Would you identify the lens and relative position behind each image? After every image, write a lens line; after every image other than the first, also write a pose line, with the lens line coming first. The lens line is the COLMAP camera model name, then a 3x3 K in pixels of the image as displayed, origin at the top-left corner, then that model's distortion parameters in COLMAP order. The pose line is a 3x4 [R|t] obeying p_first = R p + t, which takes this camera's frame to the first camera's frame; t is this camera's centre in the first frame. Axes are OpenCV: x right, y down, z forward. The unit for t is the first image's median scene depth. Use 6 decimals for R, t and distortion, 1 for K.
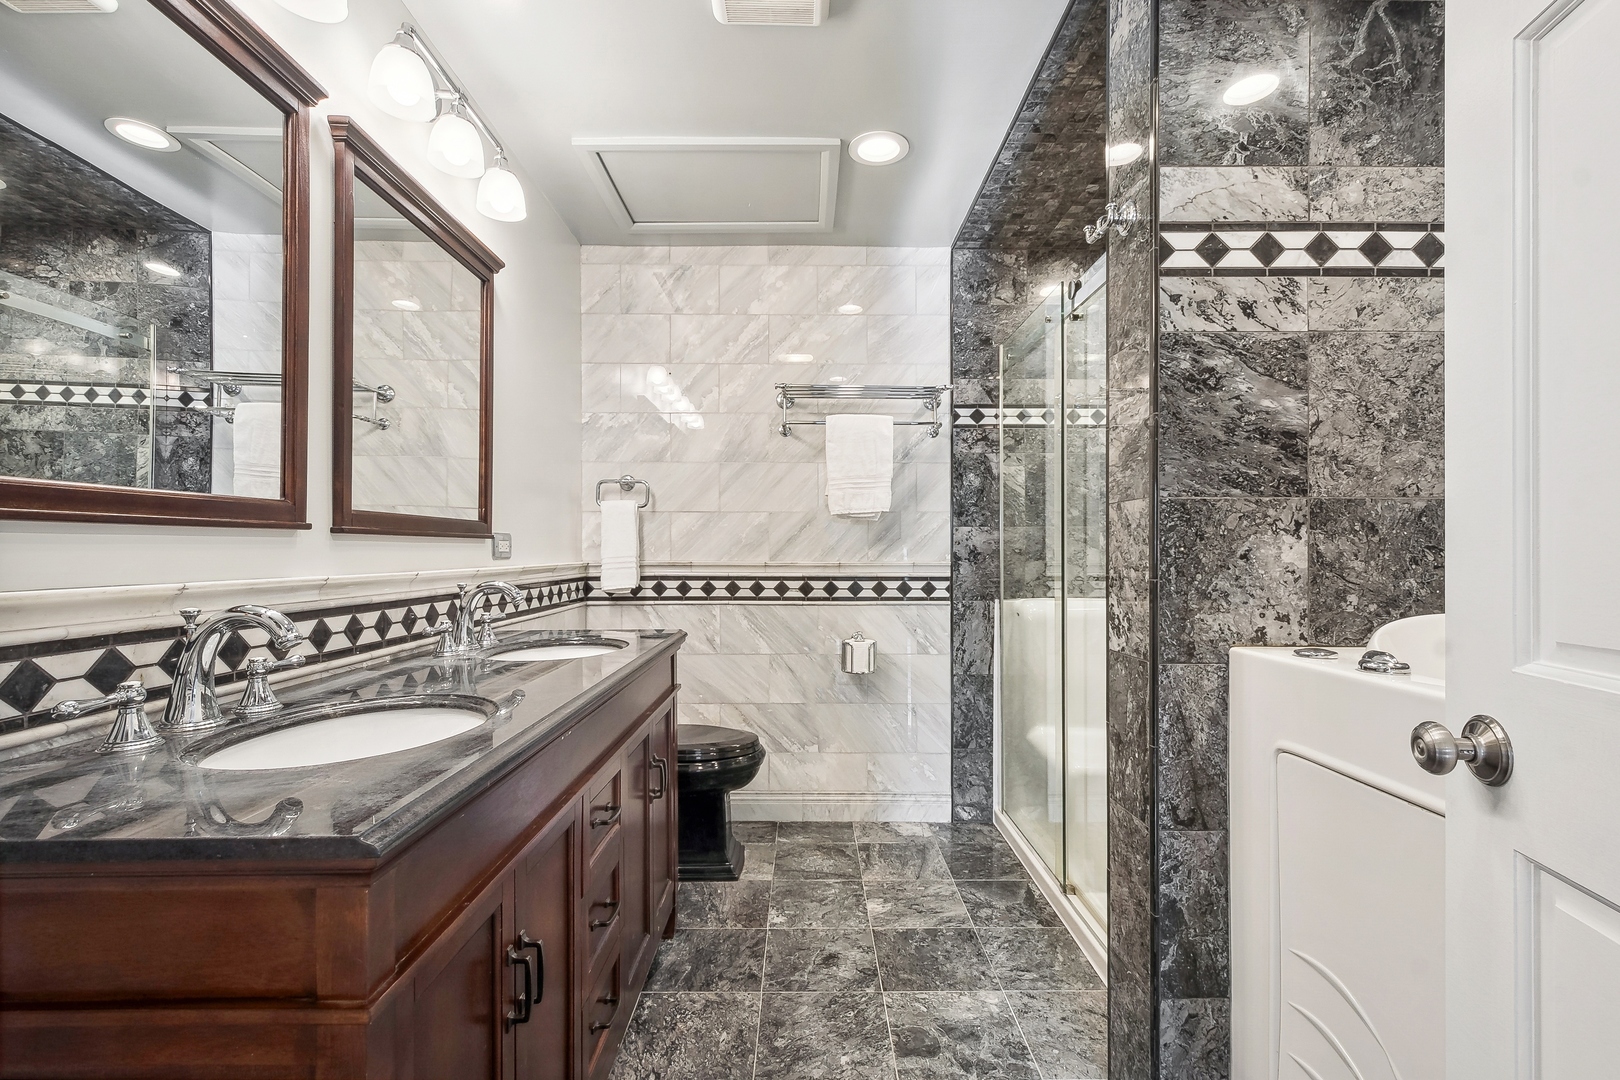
lens RADIAL K [[715.3, 0, 811.6], [0, 715.3, 545.2], [0, 0, 1]] dist [0.011008, -0.001647]
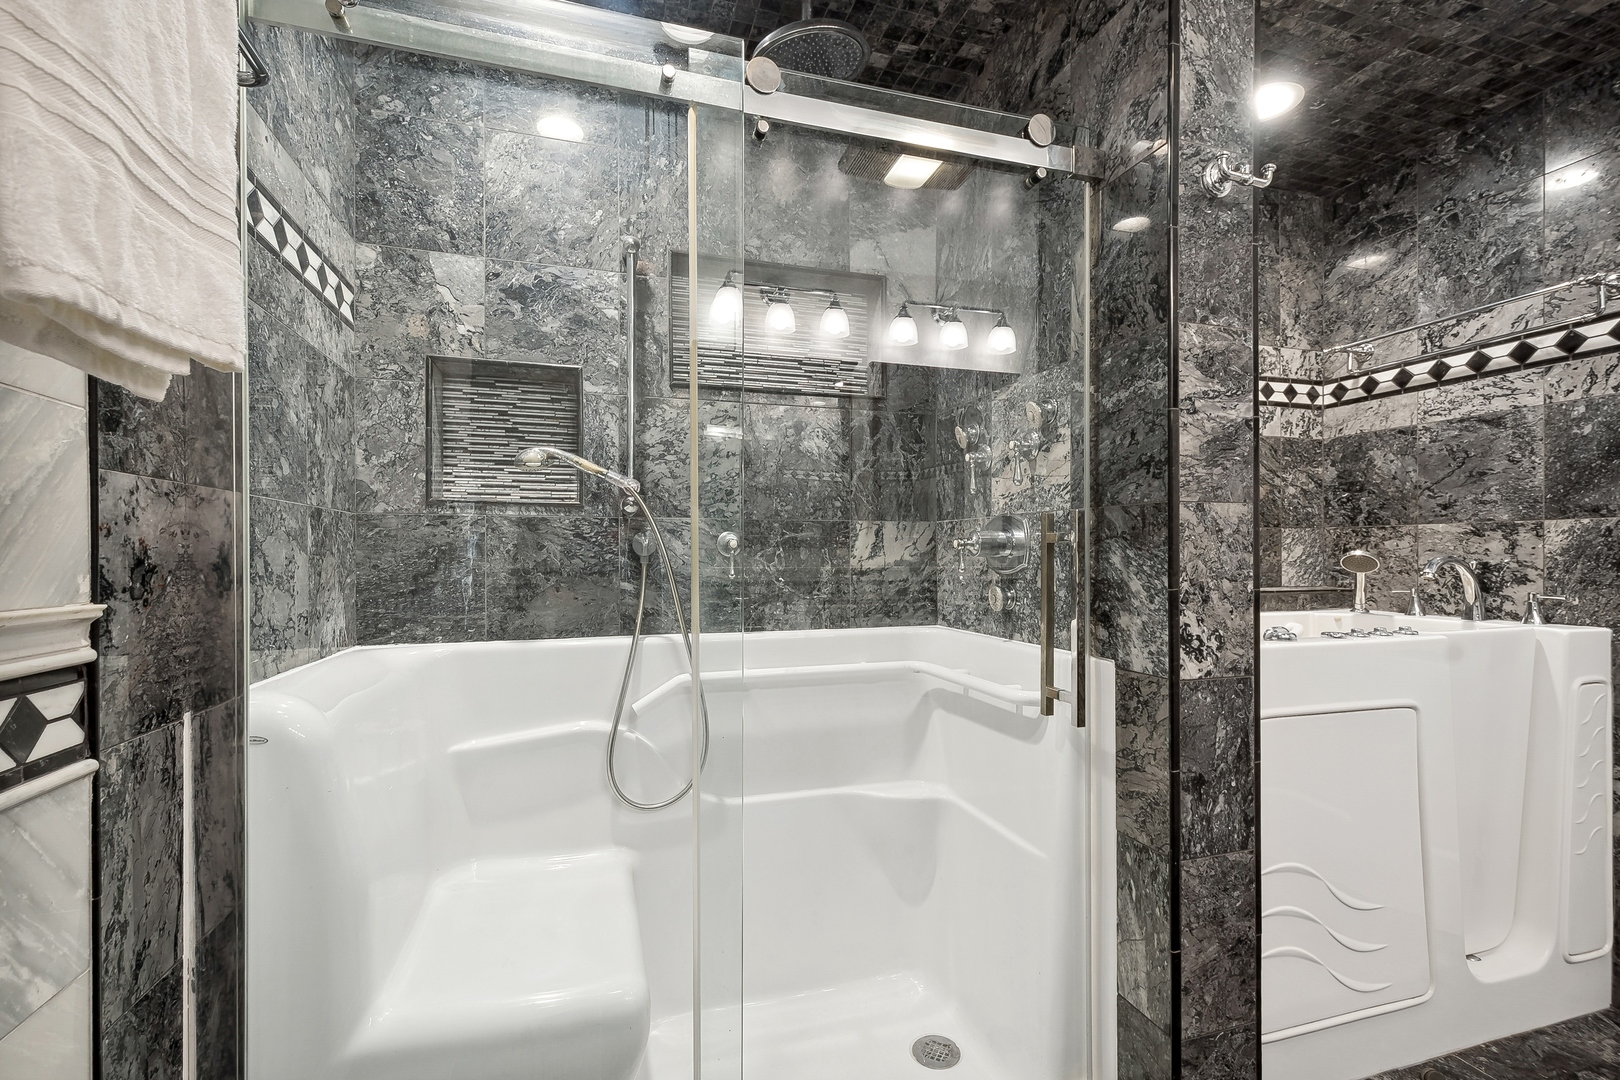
lens RADIAL K [[715.3, 0, 809.0], [0, 715.3, 553.5], [0, 0, 1]] dist [0.011008, -0.001647]
pose [[-0.280743, 0.003291, 0.959777, -0.261089], [-0.007807, 0.999953, -0.005712, 0.009703], [-0.959751, -0.009097, -0.280705, 1.714999]]
